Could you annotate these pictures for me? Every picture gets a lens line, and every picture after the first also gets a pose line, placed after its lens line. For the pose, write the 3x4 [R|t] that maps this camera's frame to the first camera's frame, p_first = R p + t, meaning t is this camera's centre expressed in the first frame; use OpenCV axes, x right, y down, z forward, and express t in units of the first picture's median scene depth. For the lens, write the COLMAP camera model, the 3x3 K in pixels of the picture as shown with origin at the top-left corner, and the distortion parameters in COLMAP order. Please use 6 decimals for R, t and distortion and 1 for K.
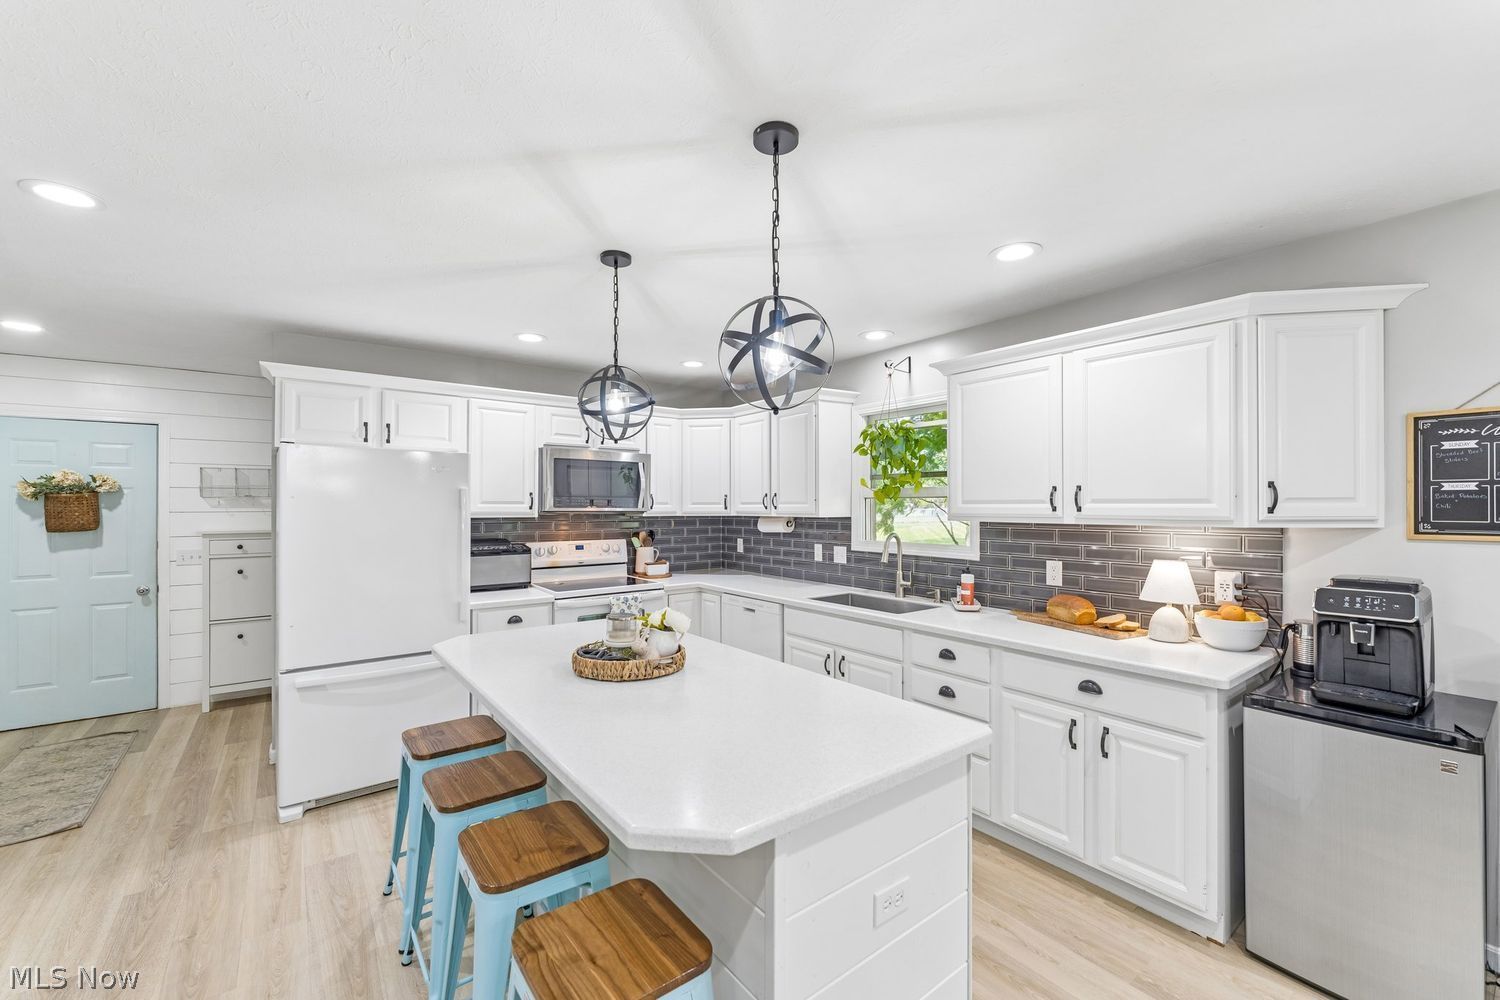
lens RADIAL K [[607.6, 0, 750.0], [0, 607.6, 500.0], [0, 0, 1]] dist [-0.000701, -0.000251]
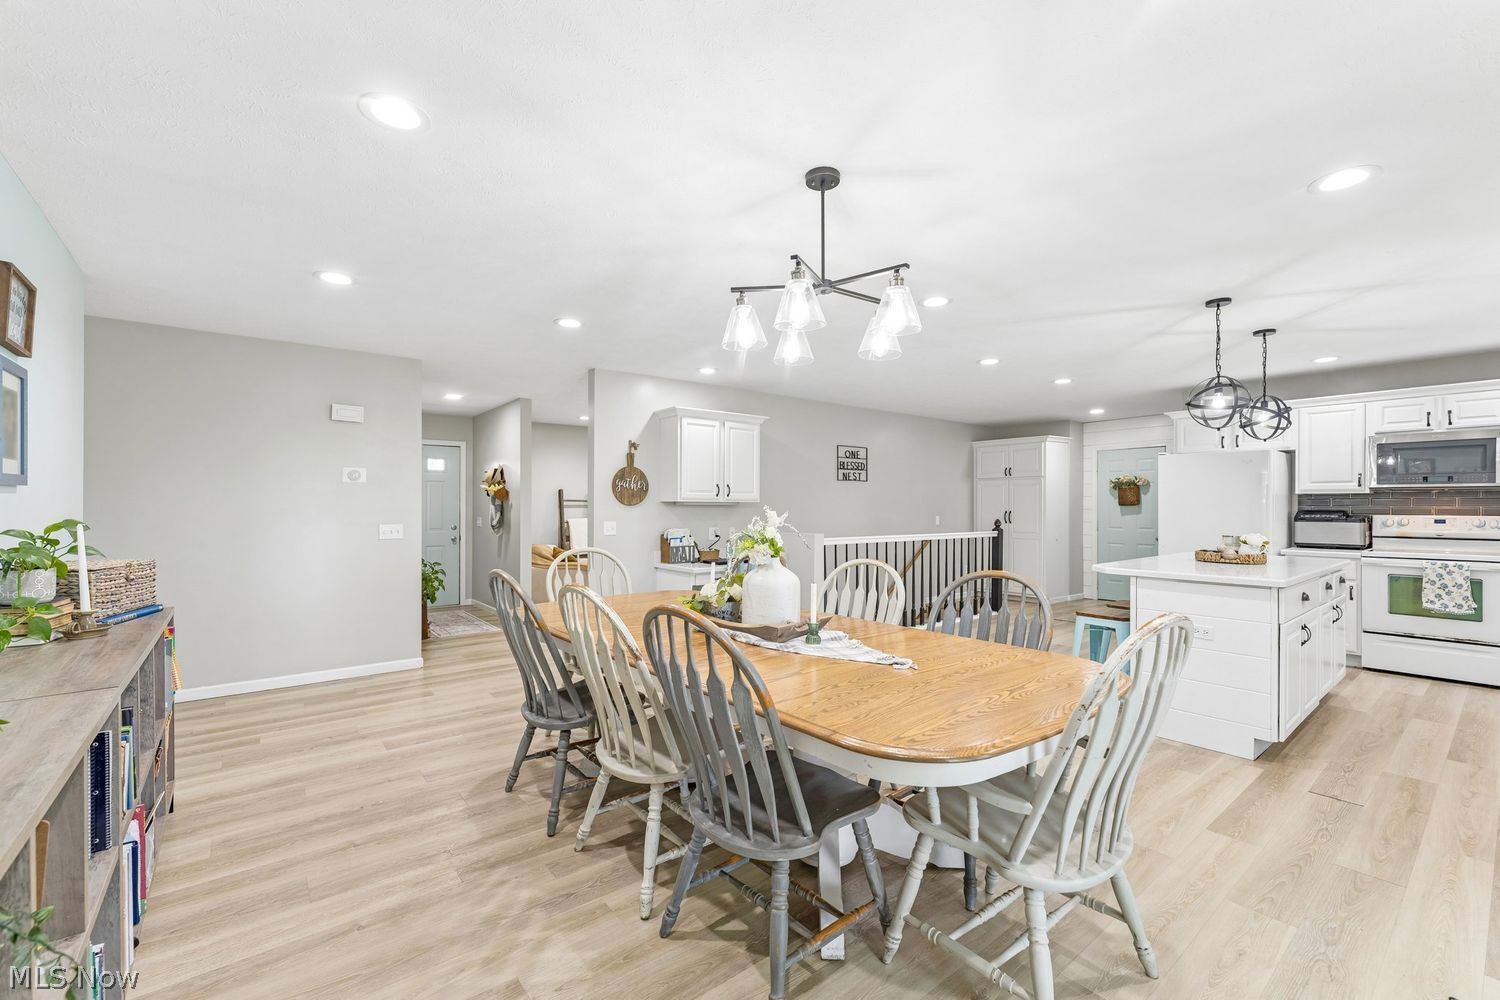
lens RADIAL K [[622.7, 0, 745.0], [0, 622.7, 505.5], [0, 0, 1]] dist [-0.000139, -0.000077]
pose [[0.021198, -0.001223, -0.999775, 0.975534], [0.007953, 0.999968, -0.001055, 0.049460], [0.999744, -0.007929, 0.021207, -0.320857]]
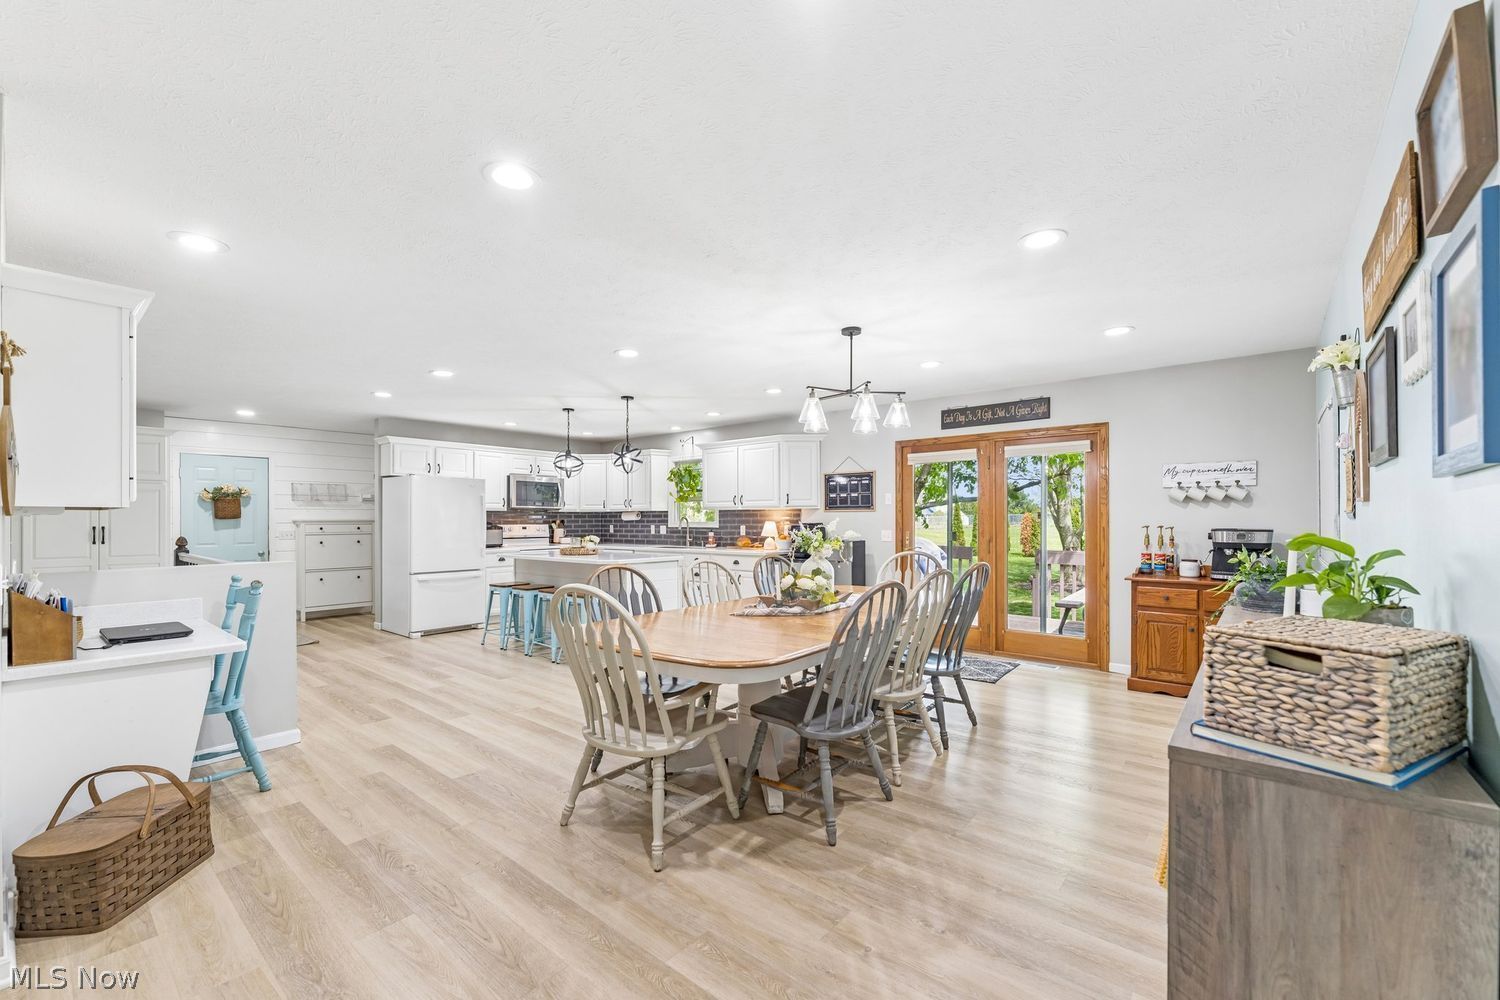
lens RADIAL K [[614.3, 0, 750.8], [0, 614.3, 519.2], [0, 0, 1]] dist [-0.000332, -0.000018]
pose [[0.974959, -0.002437, 0.222370, -0.025309], [0.000768, 0.999971, 0.007591, 0.044857], [-0.222382, -0.007230, 0.974933, -1.215062]]
